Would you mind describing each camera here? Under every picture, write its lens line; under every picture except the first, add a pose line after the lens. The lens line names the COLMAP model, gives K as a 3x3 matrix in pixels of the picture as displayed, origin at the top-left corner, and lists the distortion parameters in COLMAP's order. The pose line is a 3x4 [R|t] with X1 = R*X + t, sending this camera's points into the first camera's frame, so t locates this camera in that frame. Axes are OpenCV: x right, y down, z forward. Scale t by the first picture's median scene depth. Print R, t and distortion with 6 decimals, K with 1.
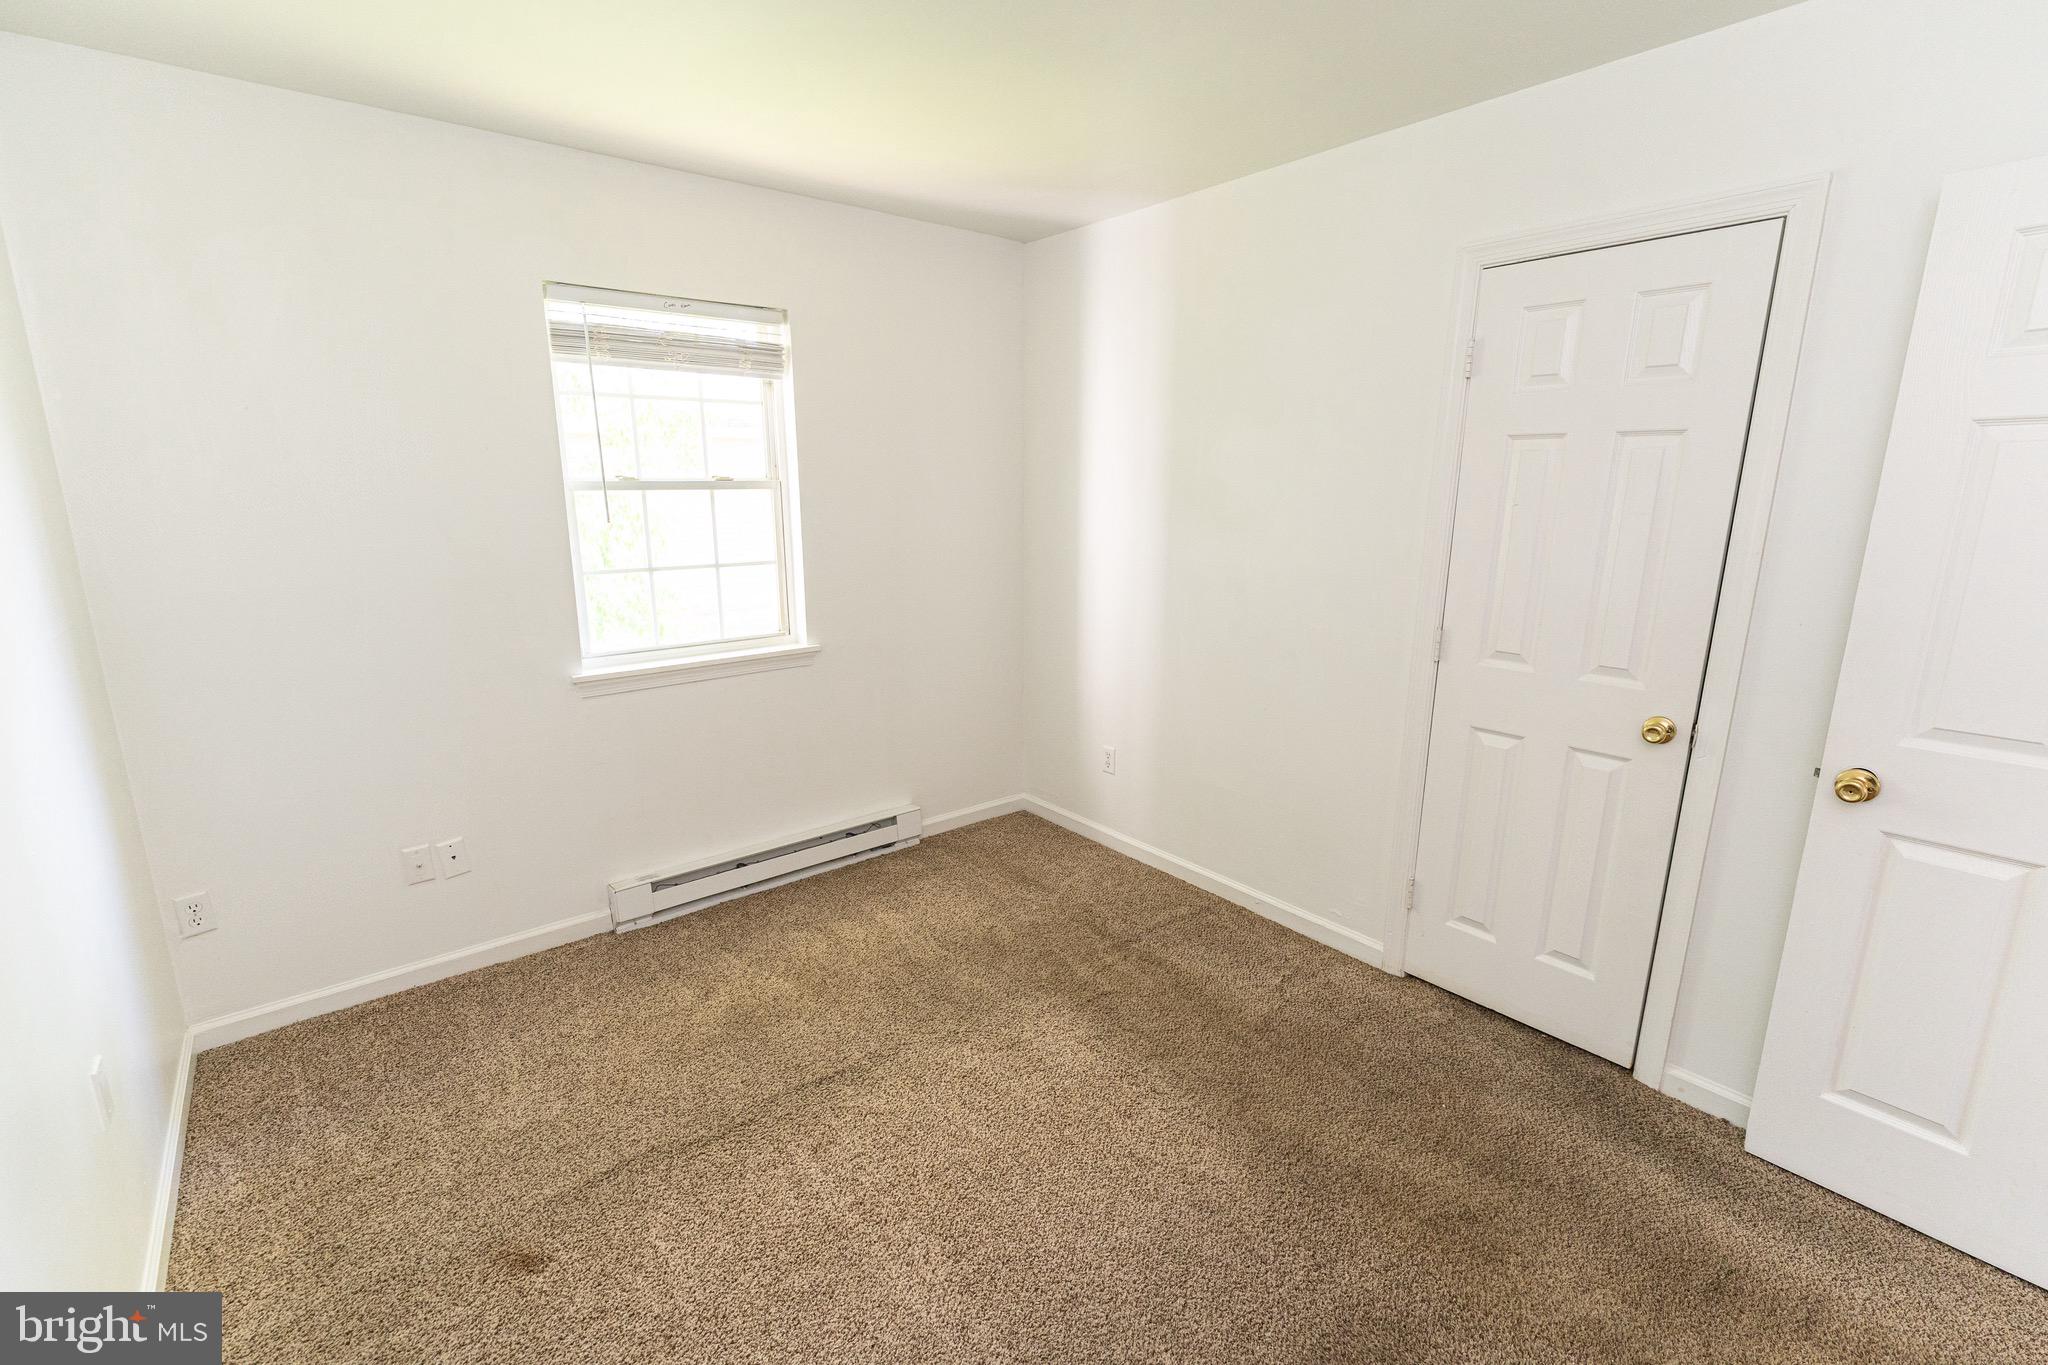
lens RADIAL K [[890.5, 0, 975.1], [0, 890.5, 683.1], [0, 0, 1]] dist [0.000794, 0.000127]
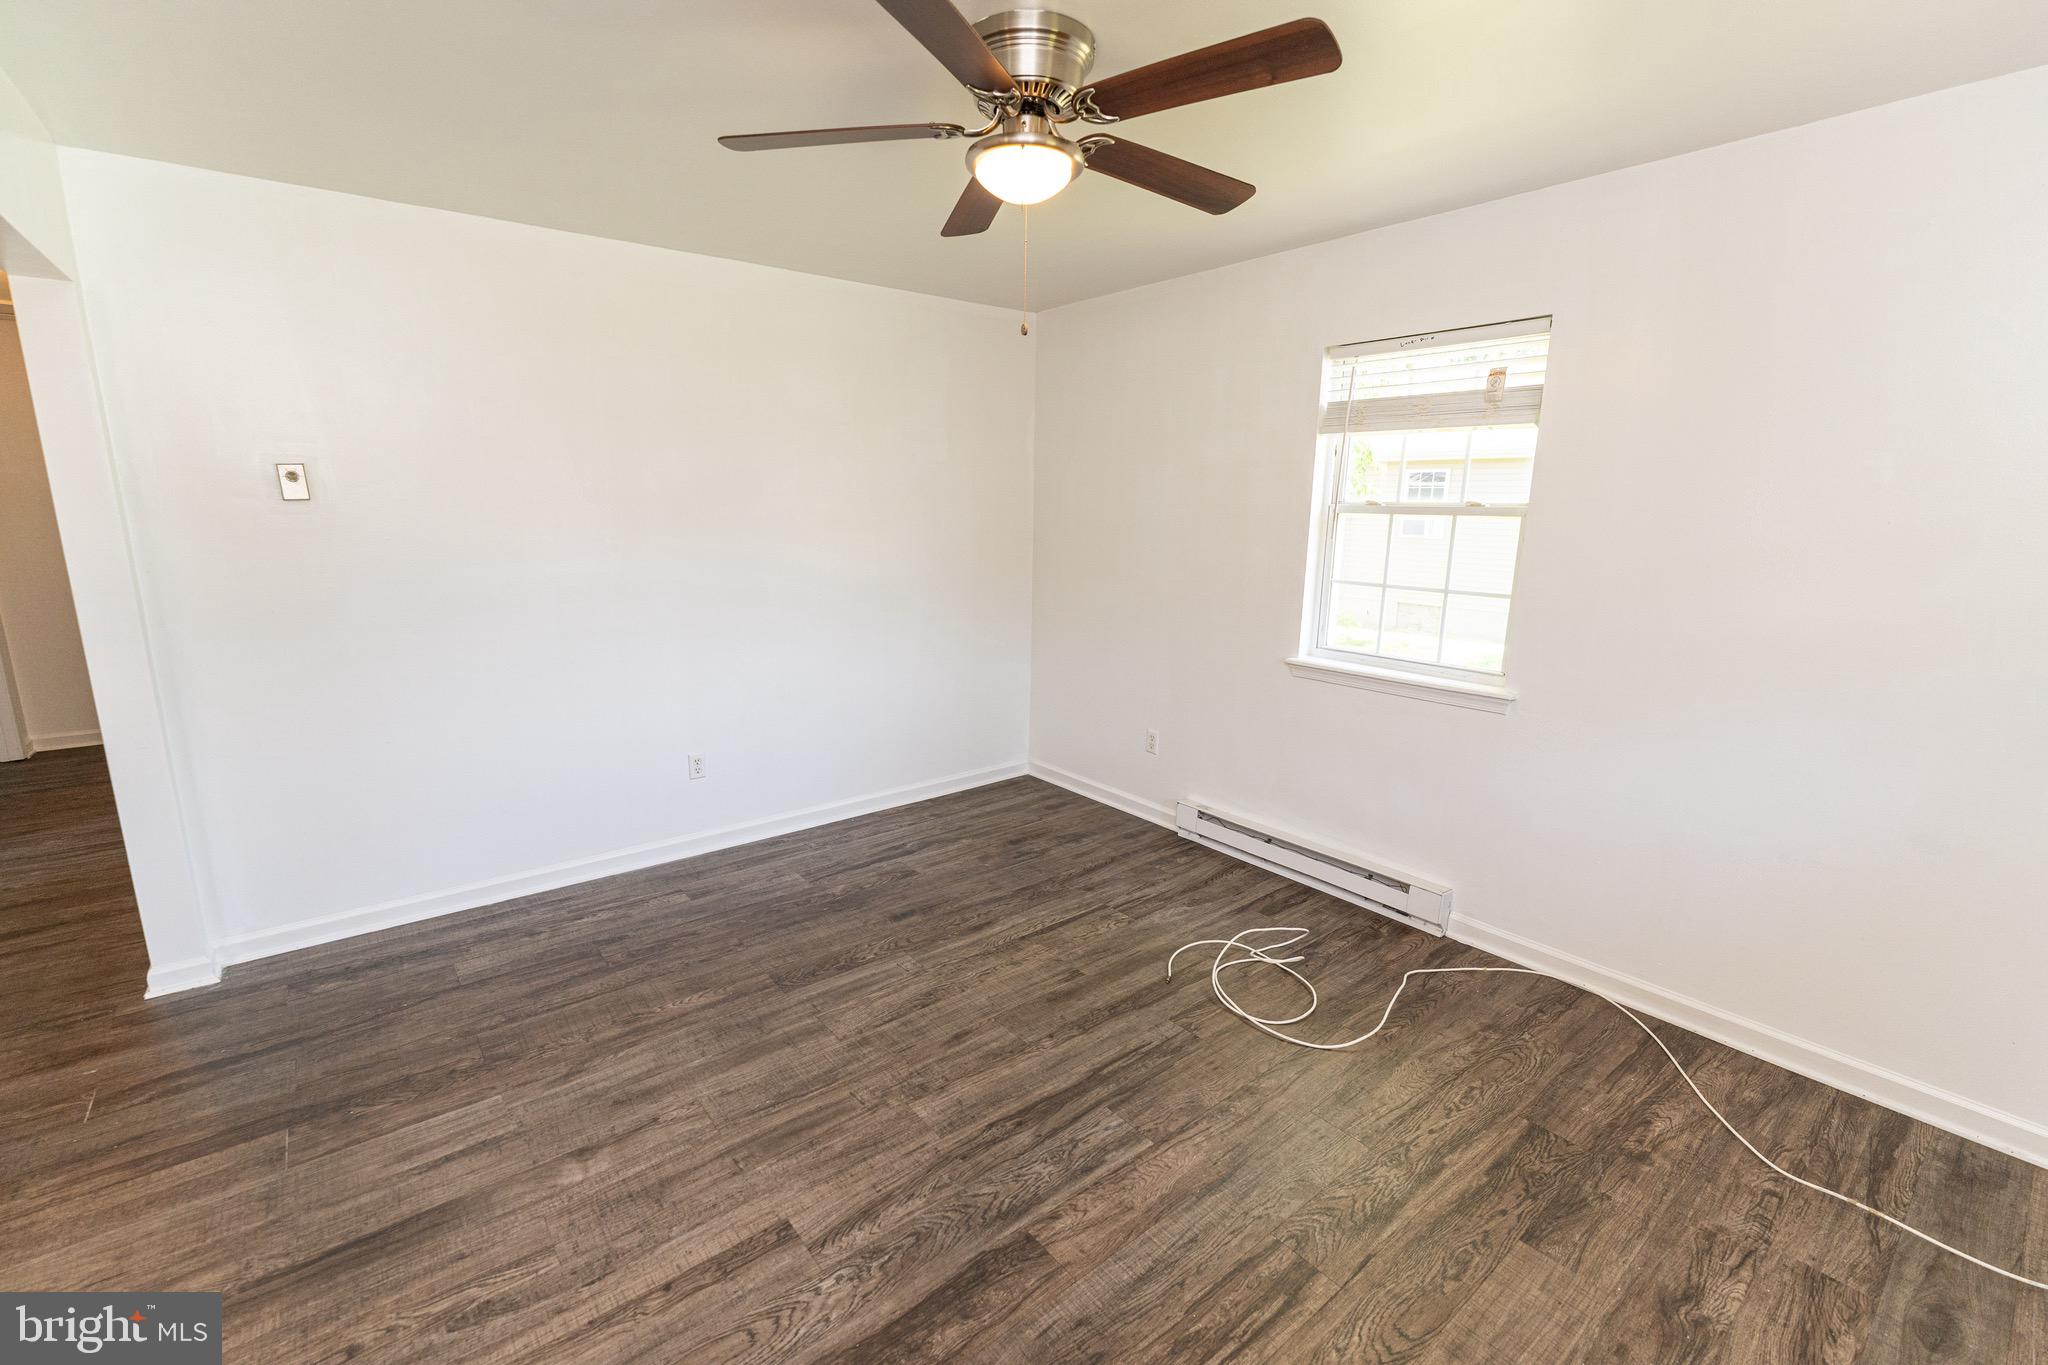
lens RADIAL K [[876.4, 0, 1006.8], [0, 876.4, 685.9], [0, 0, 1]] dist [0.000469, -0.000166]
pose [[0.015568, 0.210644, -0.977439, 0.737534], [-0.237428, 0.950376, 0.201030, -0.119285], [0.971281, 0.228941, 0.064808, 0.517793]]
